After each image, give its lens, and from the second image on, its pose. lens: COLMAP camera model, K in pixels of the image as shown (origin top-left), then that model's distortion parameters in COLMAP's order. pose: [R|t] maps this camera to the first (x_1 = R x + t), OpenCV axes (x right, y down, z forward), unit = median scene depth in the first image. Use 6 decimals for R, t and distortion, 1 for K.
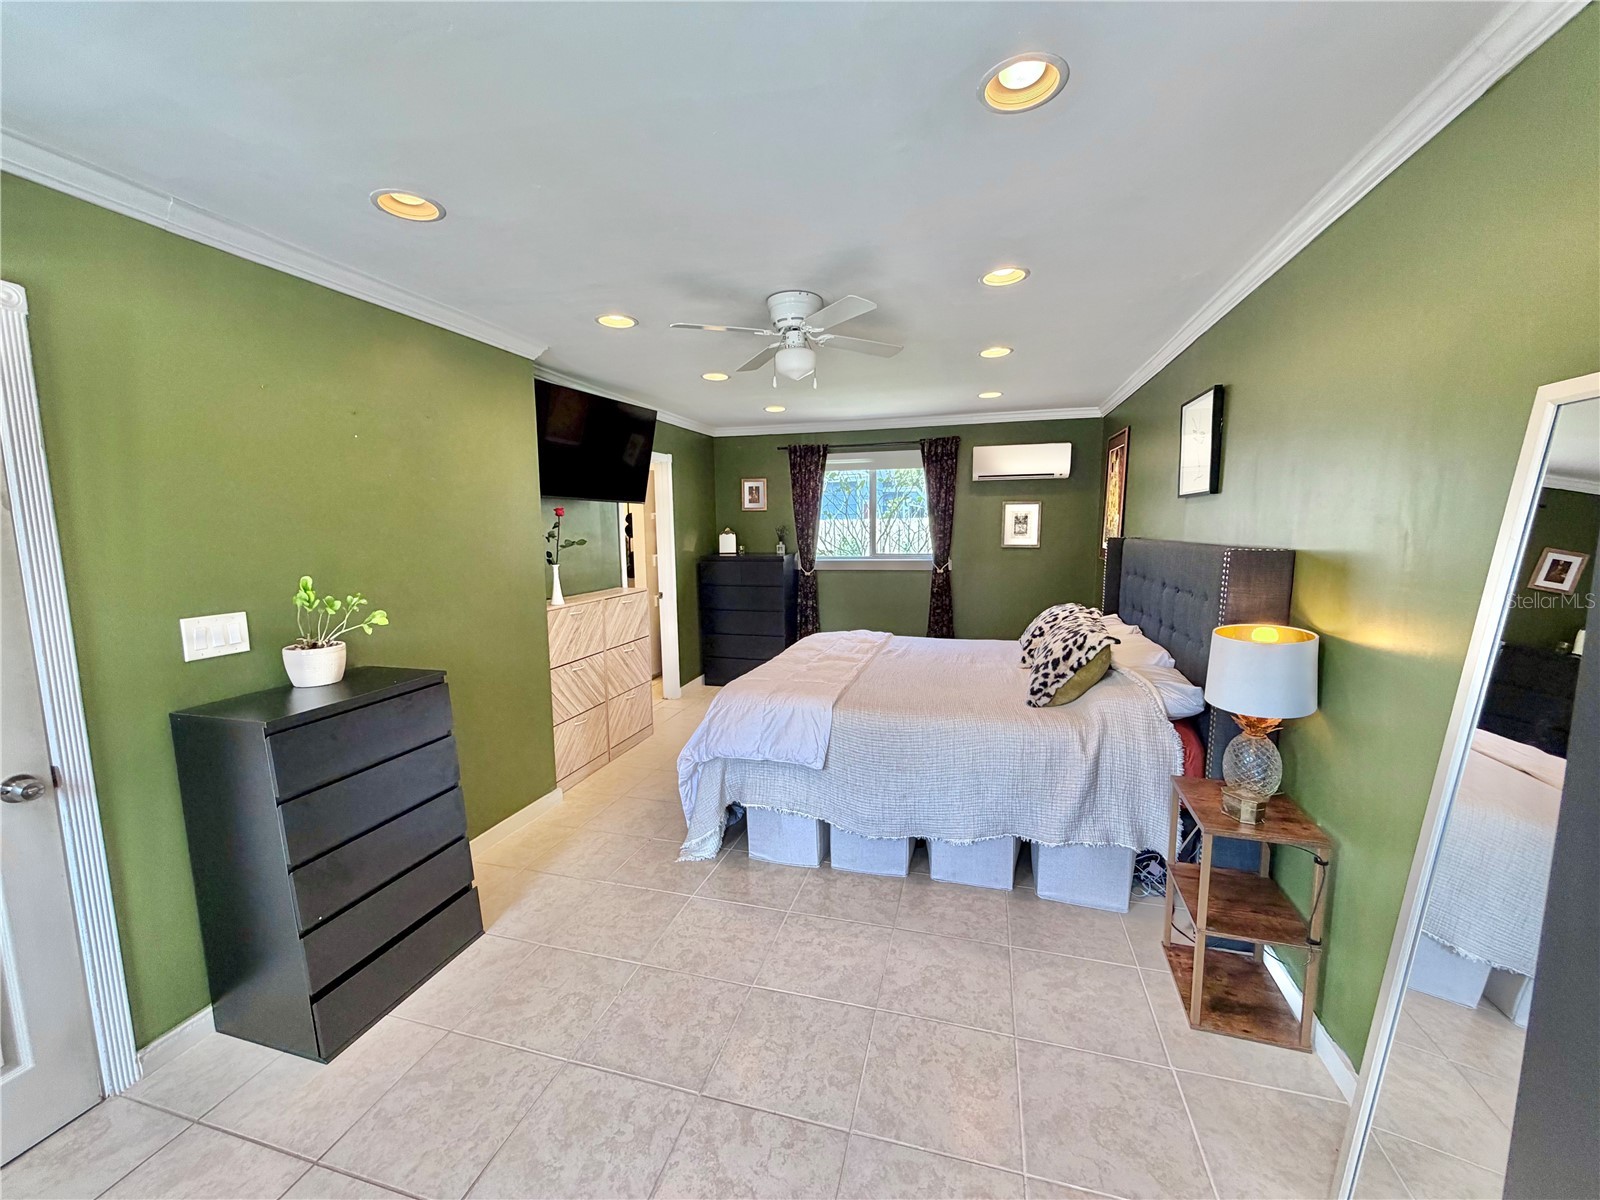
lens RADIAL K [[636.6, 0, 800.0], [0, 636.6, 600.0], [0, 0, 1]] dist [-0.001640, -0.000252]
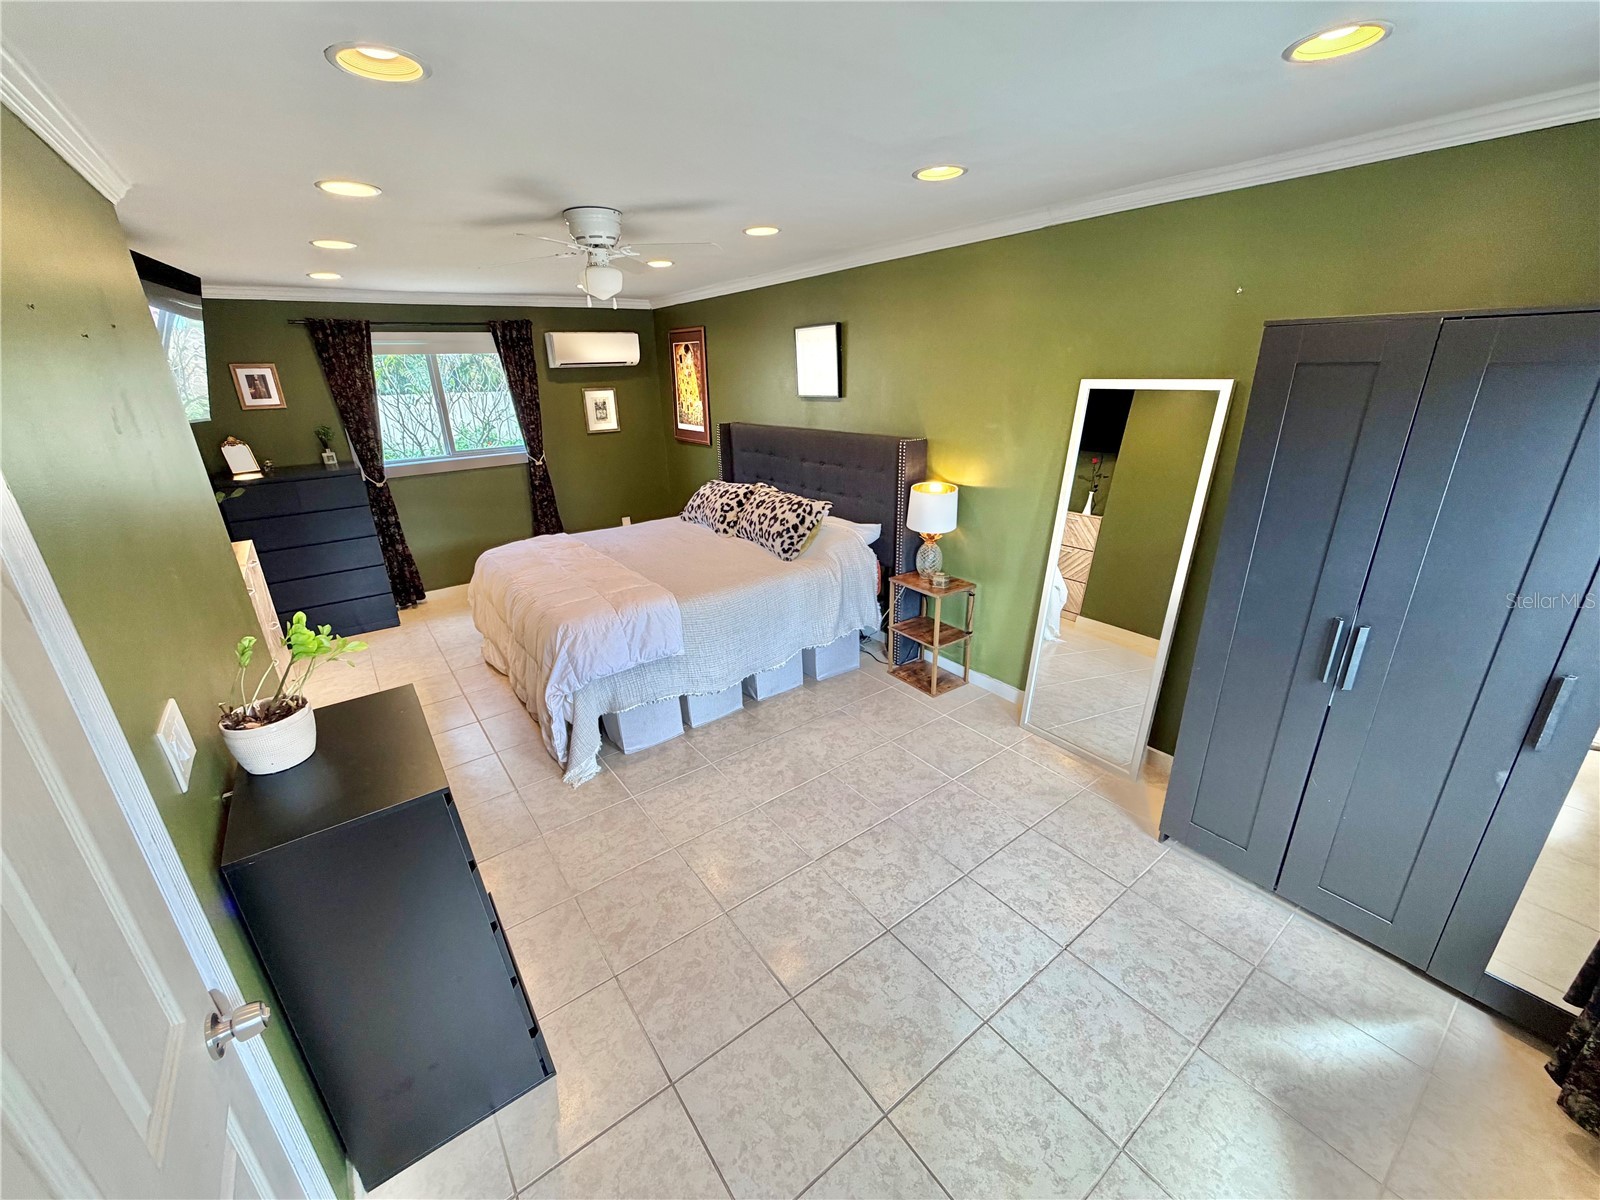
lens RADIAL K [[636.6, 0, 800.0], [0, 636.6, 600.0], [0, 0, 1]] dist [-0.001640, -0.000252]
pose [[0.606328, -0.281179, 0.743844, -0.546805], [0.115041, 0.956576, 0.267821, -0.098899], [-0.786849, -0.076815, 0.612346, 0.084010]]
